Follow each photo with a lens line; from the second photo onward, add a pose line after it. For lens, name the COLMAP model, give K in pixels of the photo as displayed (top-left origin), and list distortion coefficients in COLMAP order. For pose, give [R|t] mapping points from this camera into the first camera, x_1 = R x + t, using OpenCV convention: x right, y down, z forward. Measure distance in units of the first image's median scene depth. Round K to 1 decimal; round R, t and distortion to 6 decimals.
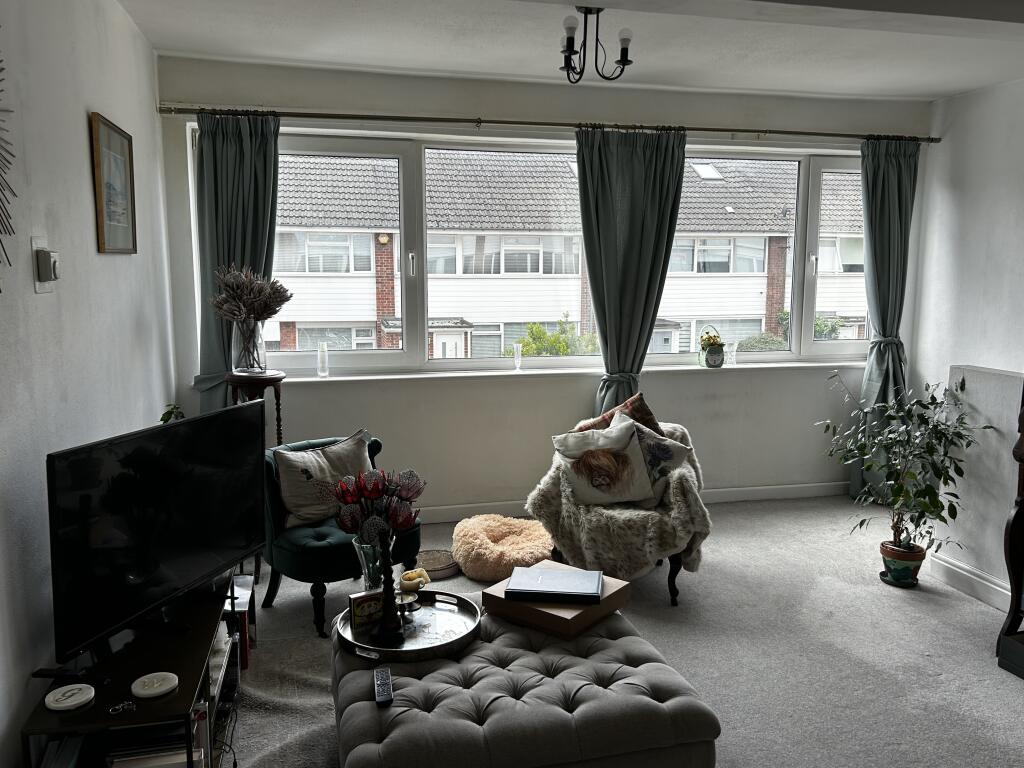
lens RADIAL K [[822.9, 0, 511.0], [0, 822.9, 377.0], [0, 0, 1]] dist [0.048863, -0.050879]
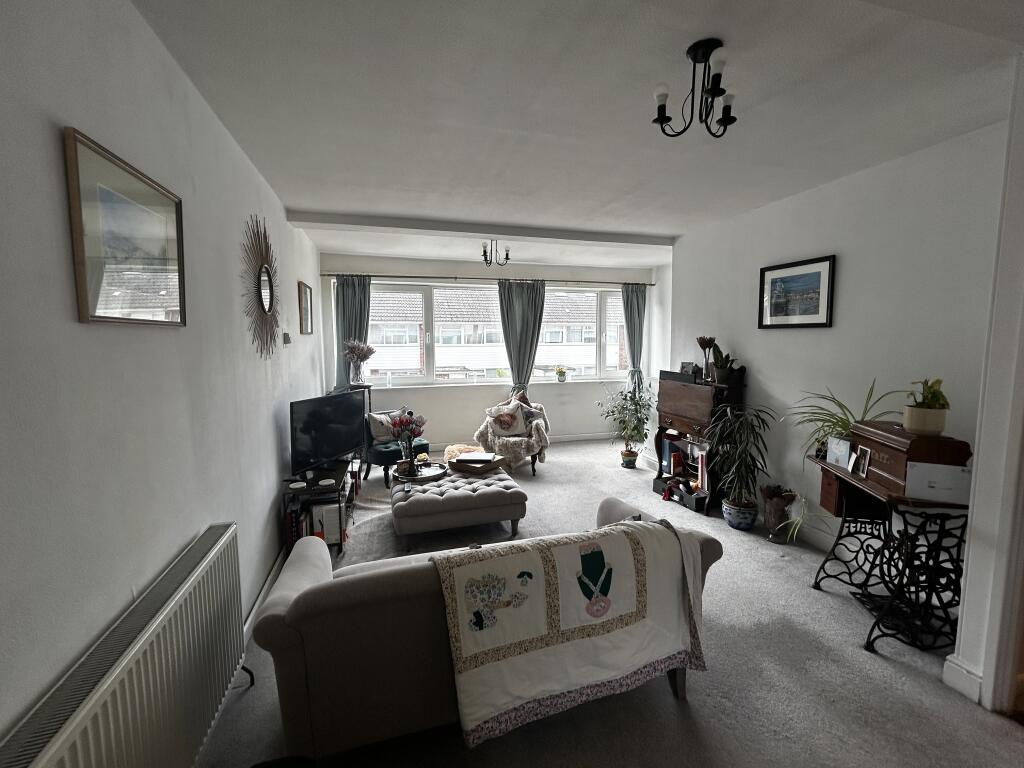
lens RADIAL K [[443.4, 0, 515.1], [0, 443.4, 377.0], [0, 0, 1]] dist [-0.001183, 0.001036]
pose [[0.998999, -0.010915, 0.043370, 0.083592], [0.013159, 0.998571, -0.051801, 0.048693], [-0.042743, 0.052320, 0.997715, -0.301901]]
